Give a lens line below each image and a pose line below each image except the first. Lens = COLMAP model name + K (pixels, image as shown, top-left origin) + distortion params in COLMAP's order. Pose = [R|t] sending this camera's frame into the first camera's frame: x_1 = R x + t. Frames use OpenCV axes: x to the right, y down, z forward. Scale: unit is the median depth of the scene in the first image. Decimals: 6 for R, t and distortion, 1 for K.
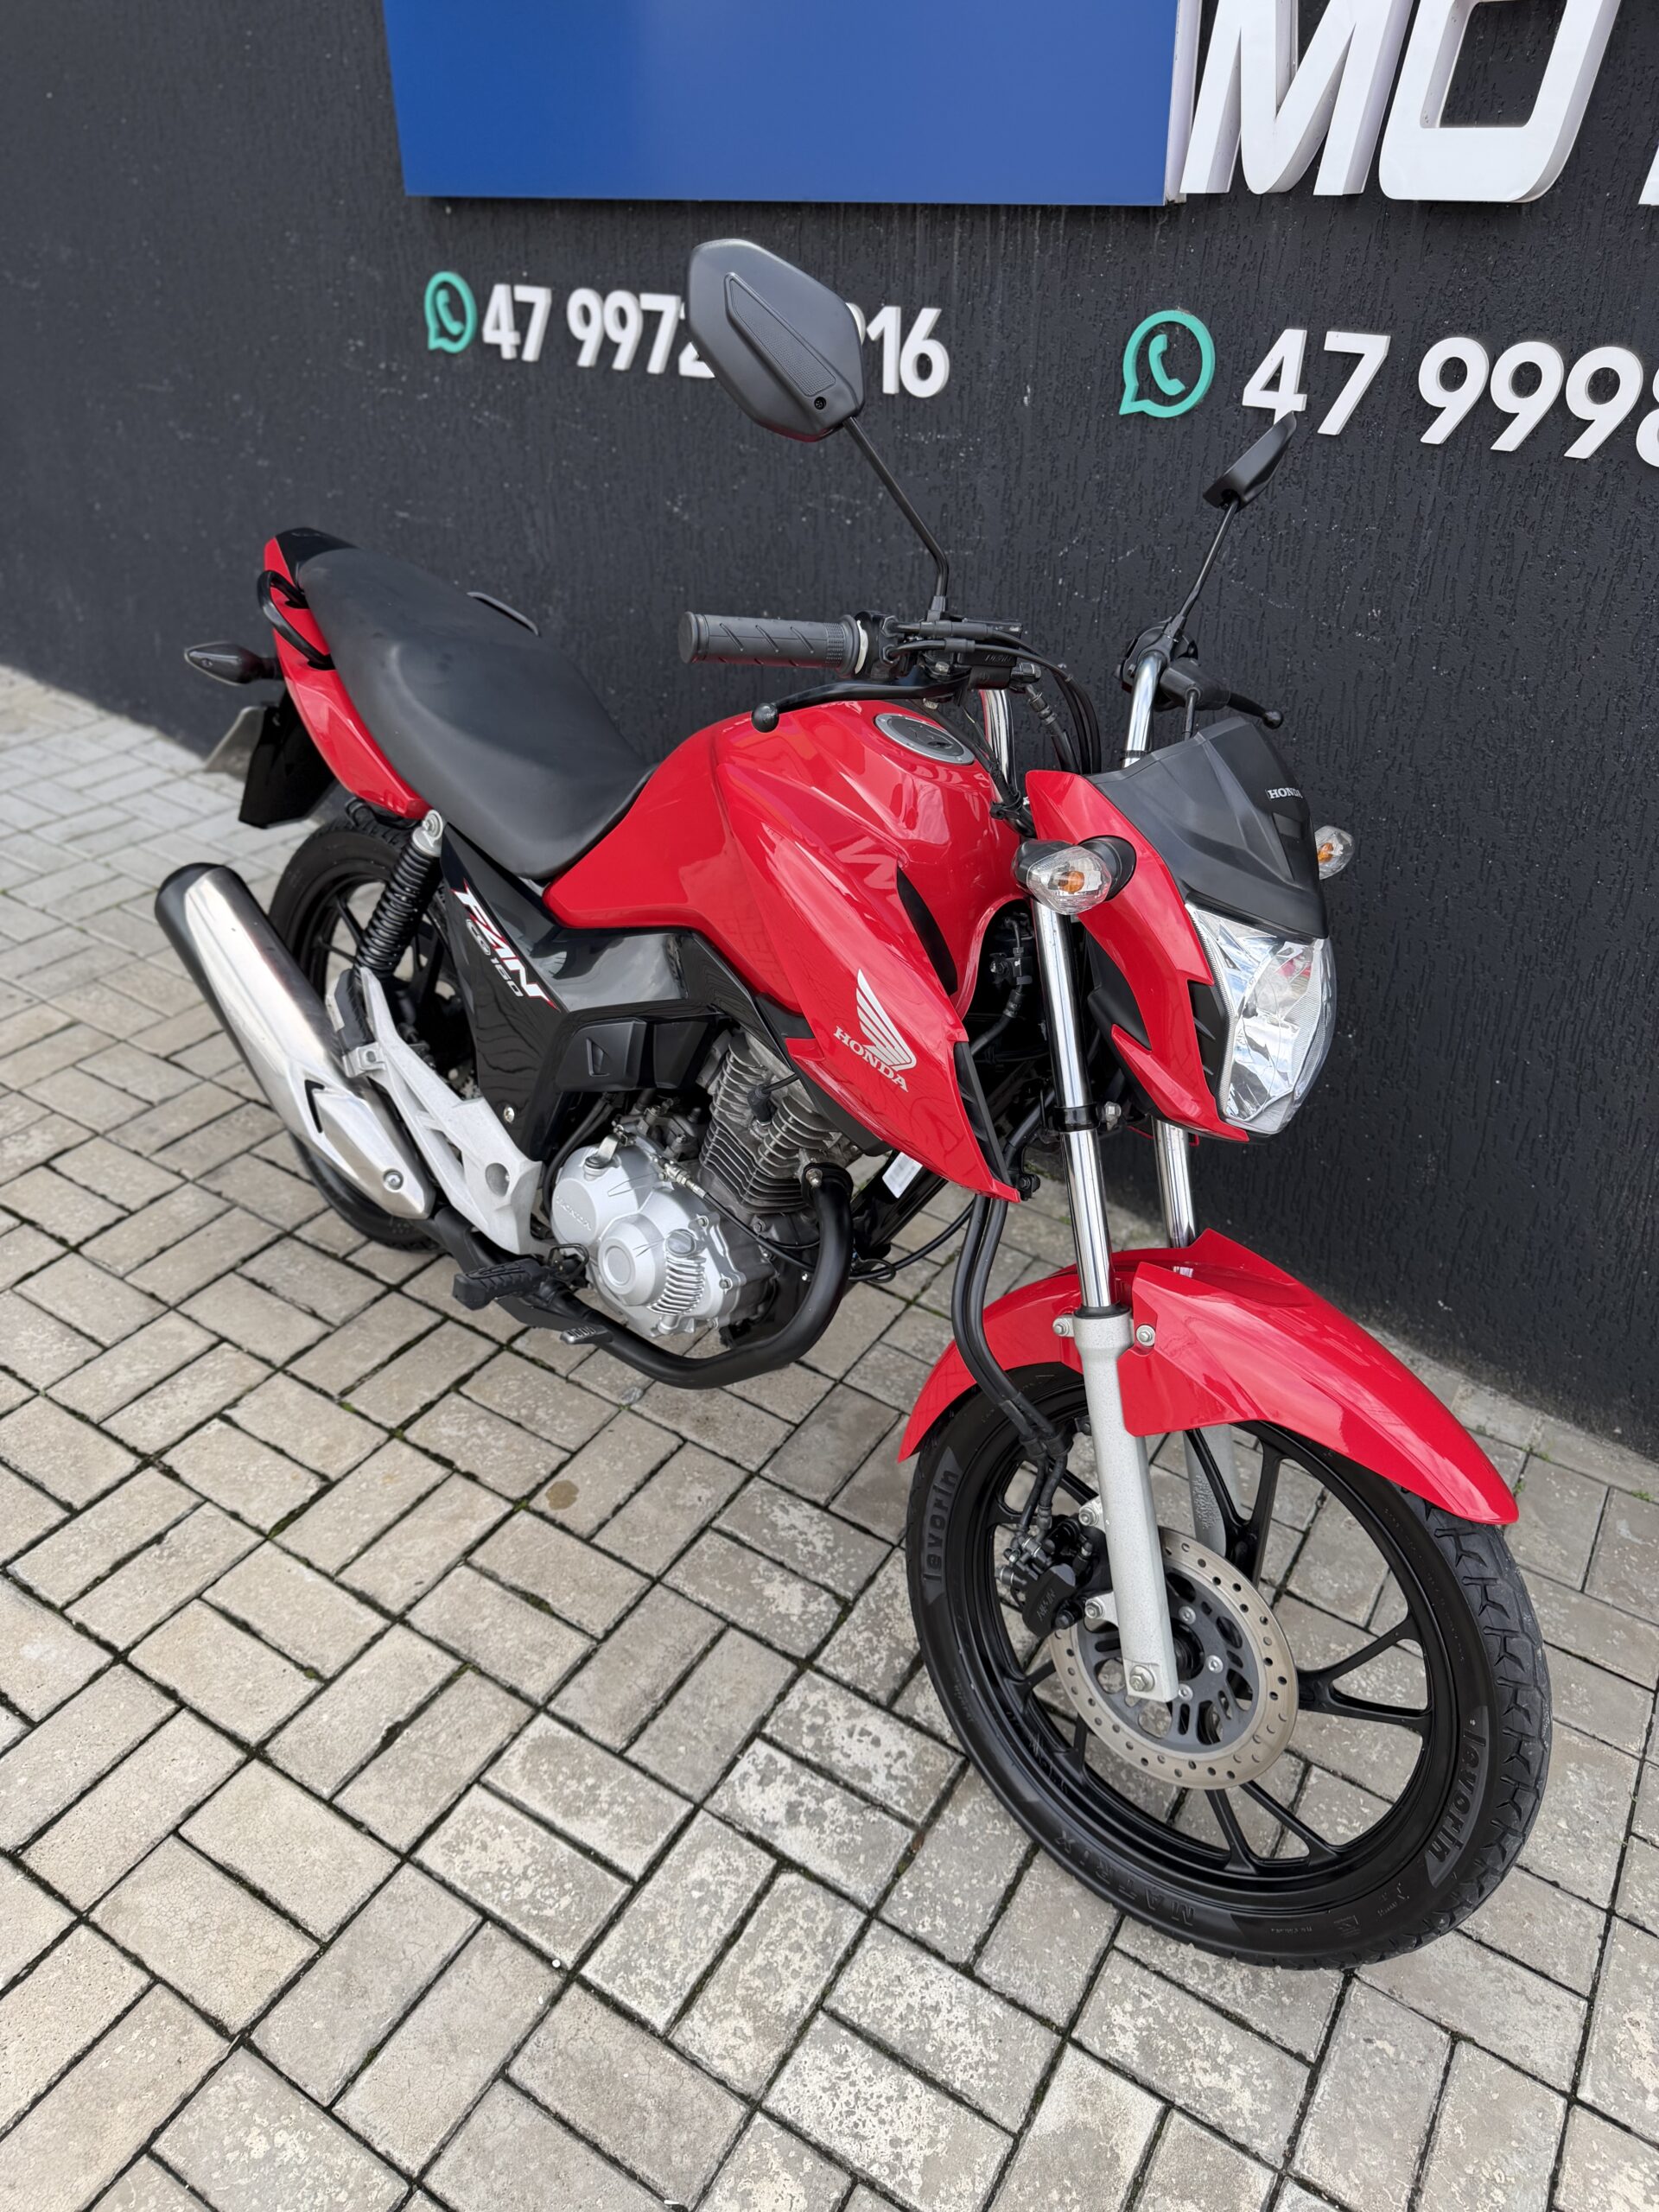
lens RADIAL K [[1565.2, 0, 827.6], [0, 1565.2, 1111.9], [0, 0, 1]] dist [-0.004190, -0.001813]
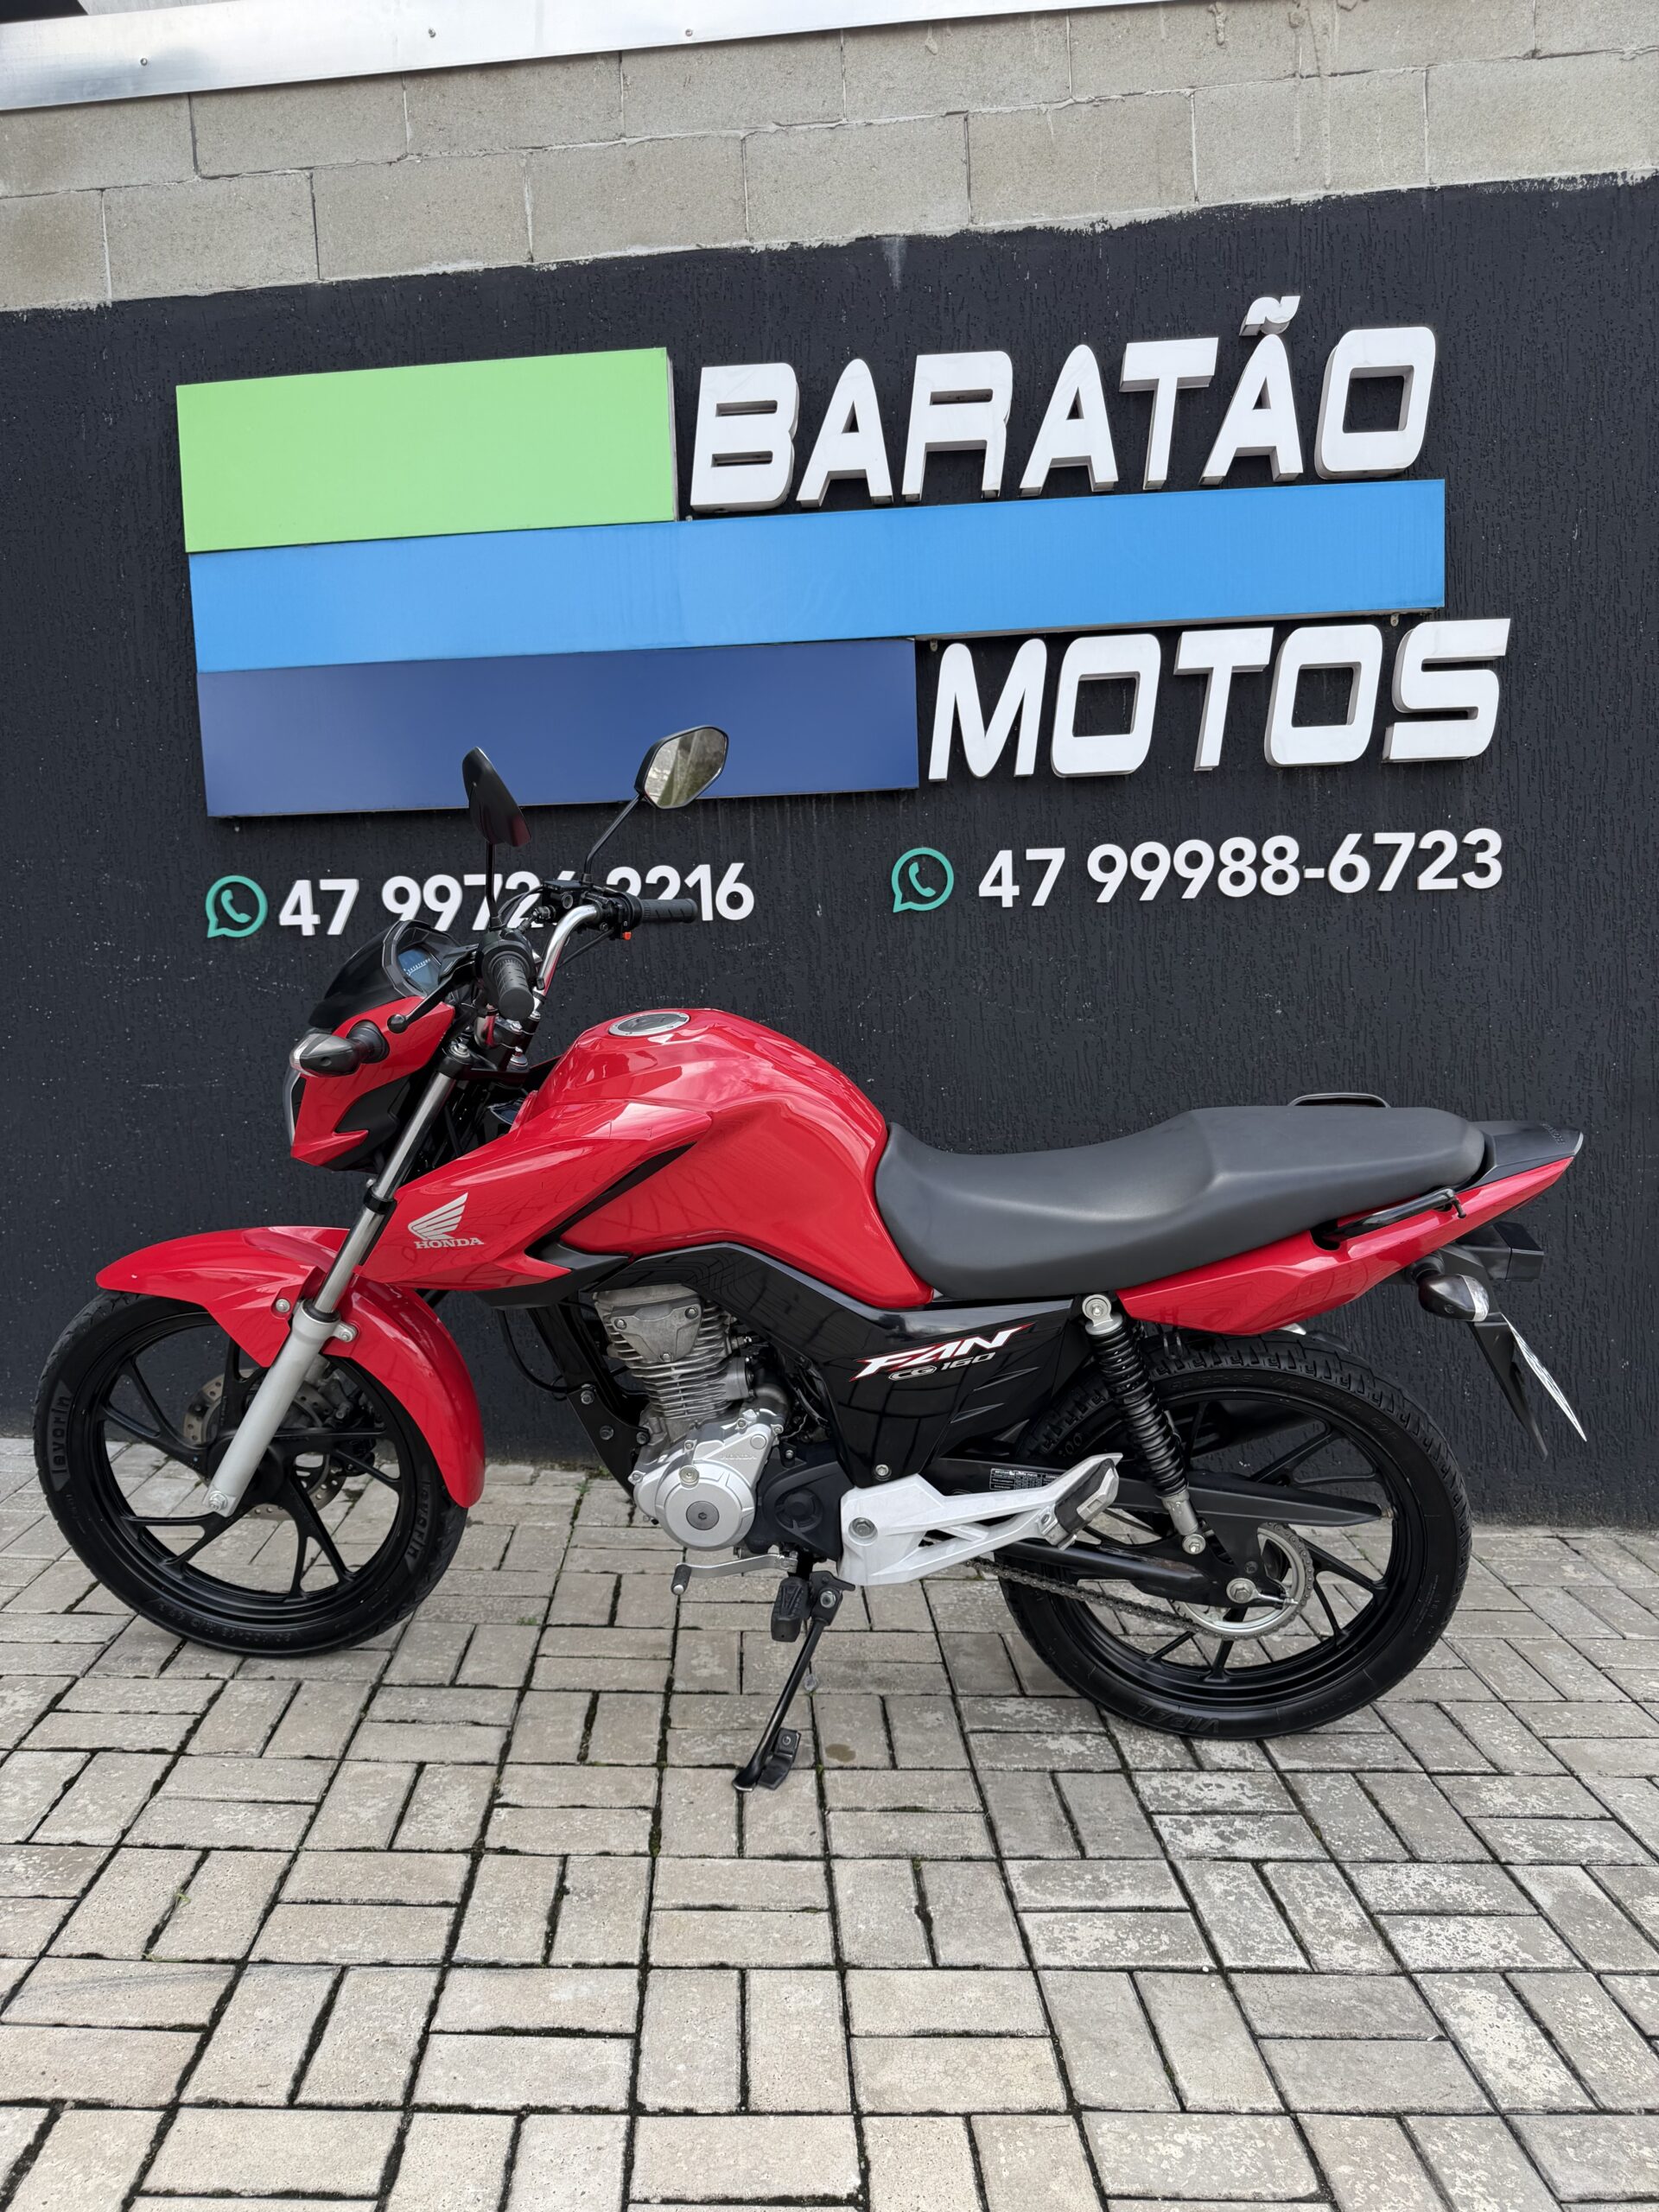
lens RADIAL K [[1552.7, 0, 821.2], [0, 1552.7, 1112.3], [0, 0, 1]] dist [0.040615, -0.057378]
pose [[0.823420, -0.093915, 0.559606, -0.912798], [0.325530, 0.885960, -0.330309, 0.251260], [-0.464768, 0.454152, 0.760090, -0.030009]]
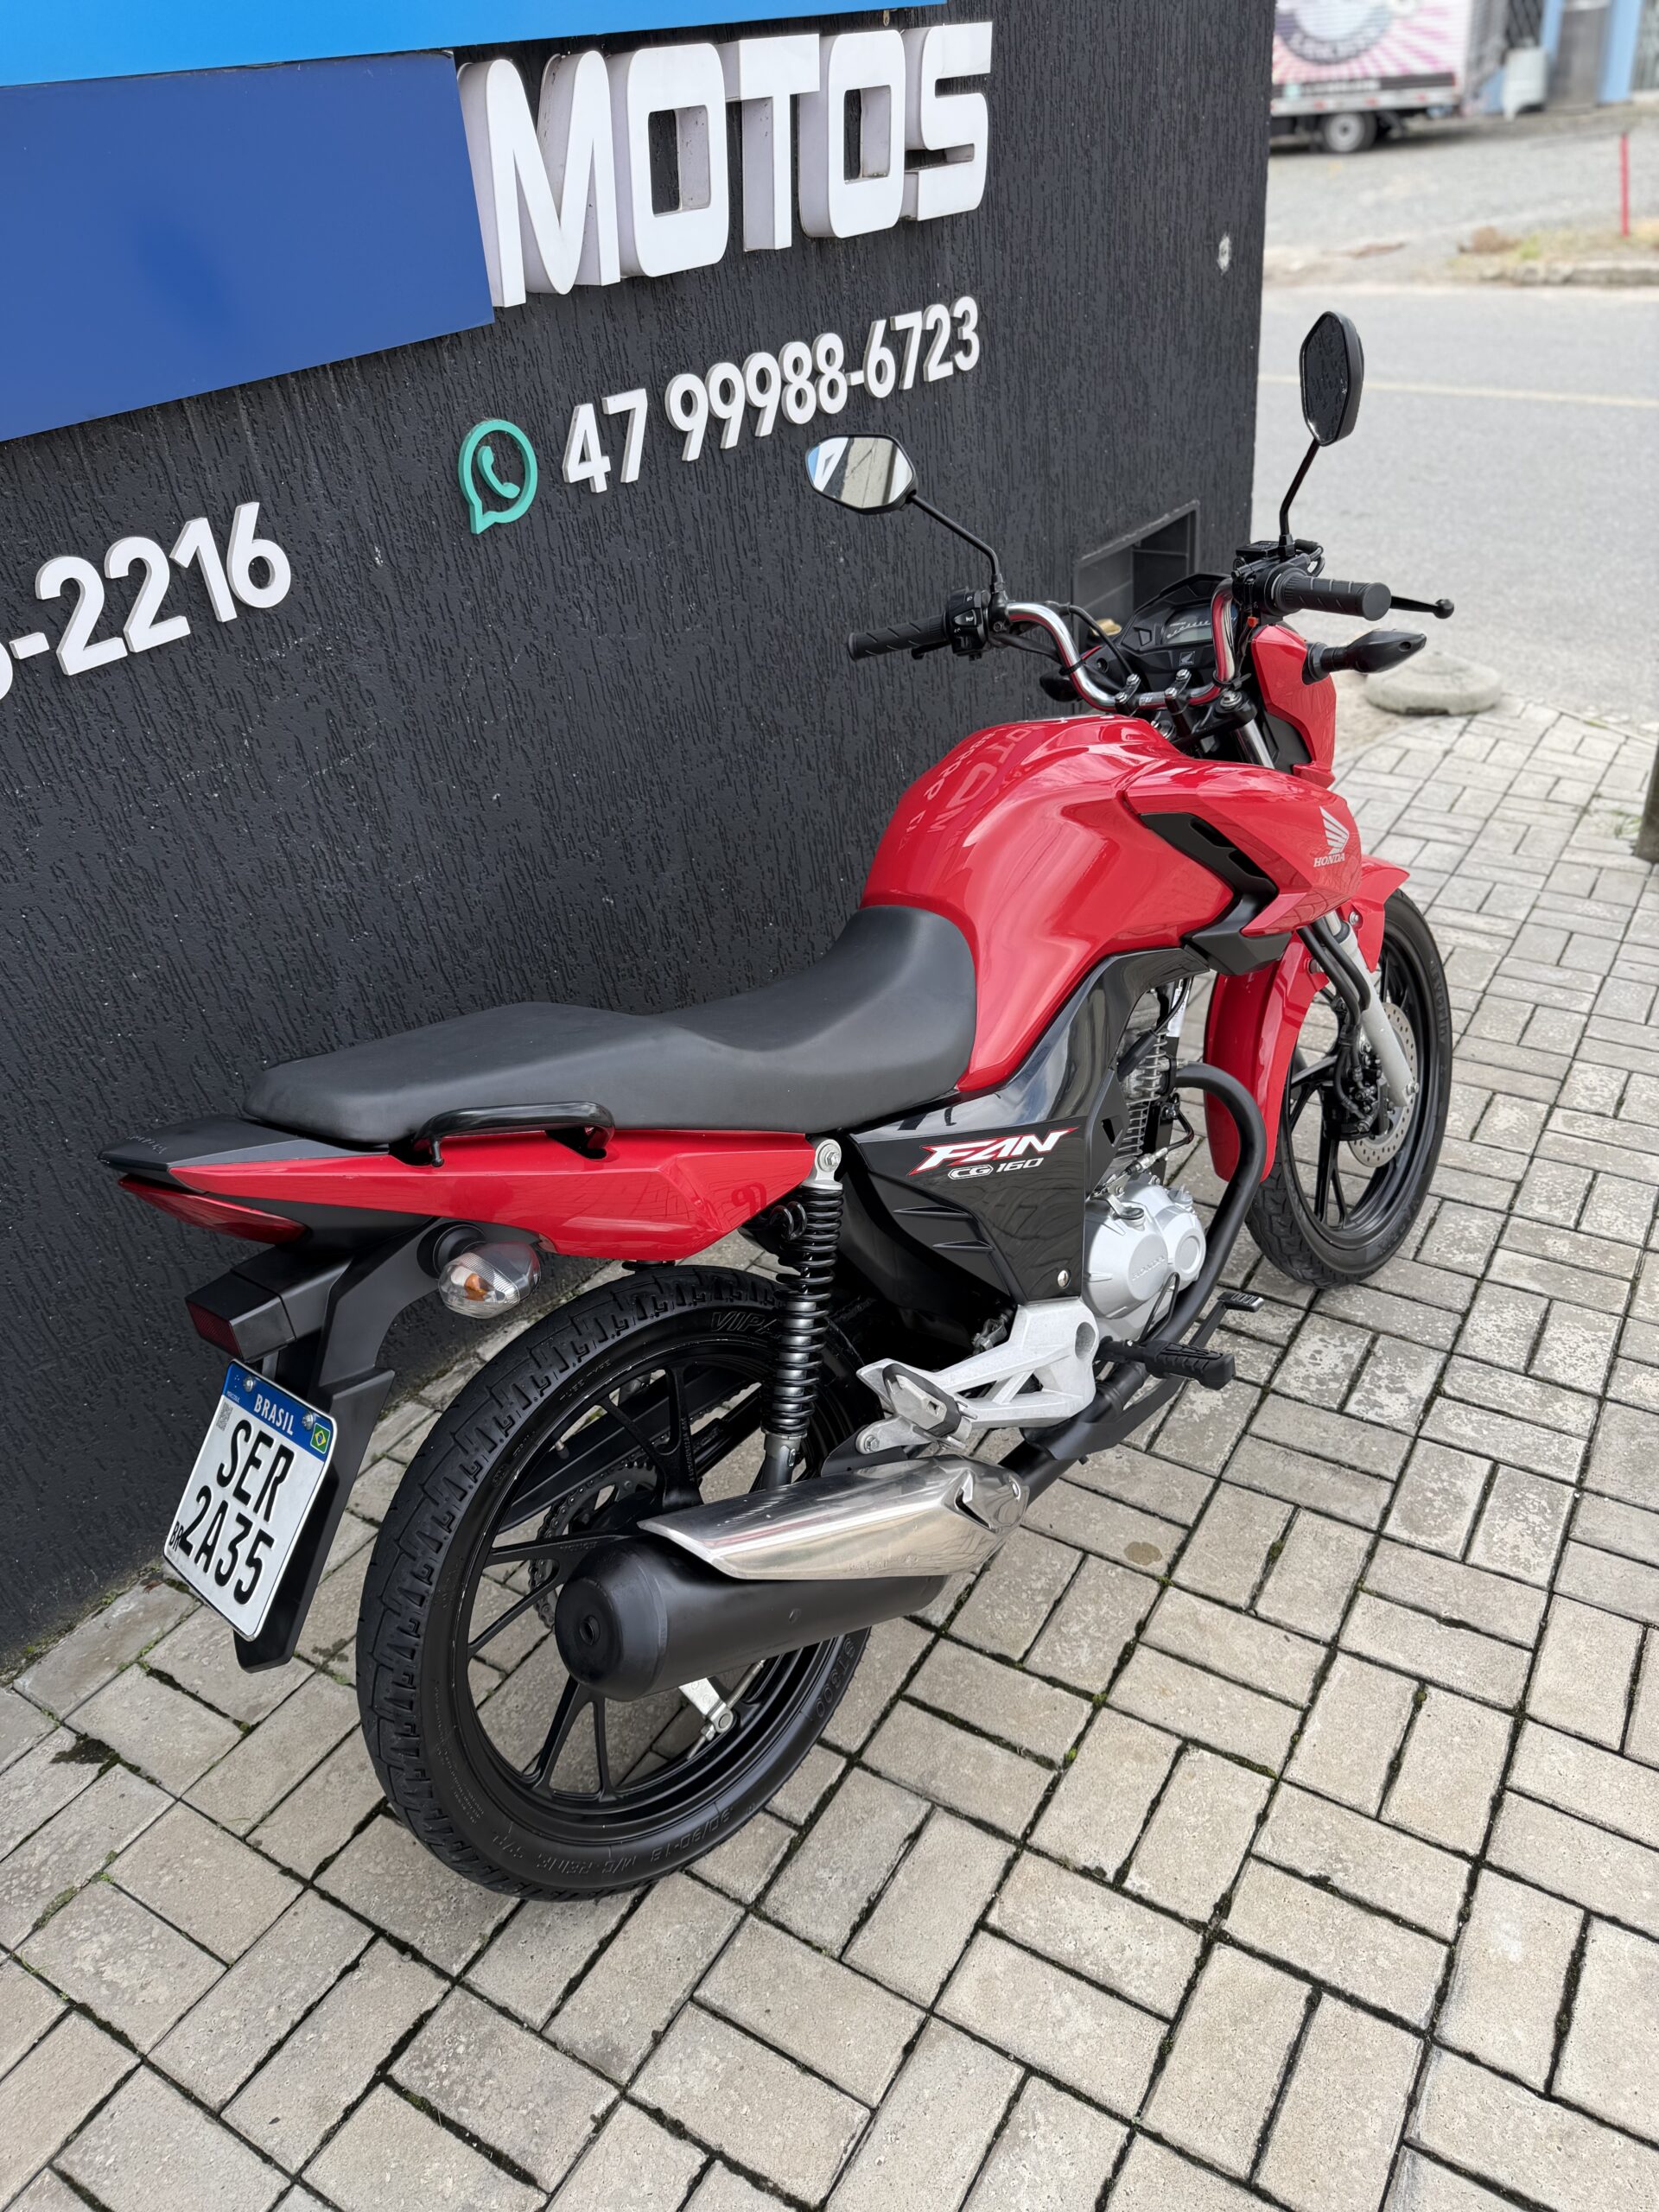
lens RADIAL K [[1582.5, 0, 829.9], [0, 1582.5, 1113.5], [0, 0, 1]] dist [0.000488, -0.002476]
pose [[-0.005704, -0.557516, 0.830147, -1.053988], [0.584947, 0.671453, 0.454959, -0.652486], [-0.811051, 0.488187, 0.322287, 0.844608]]
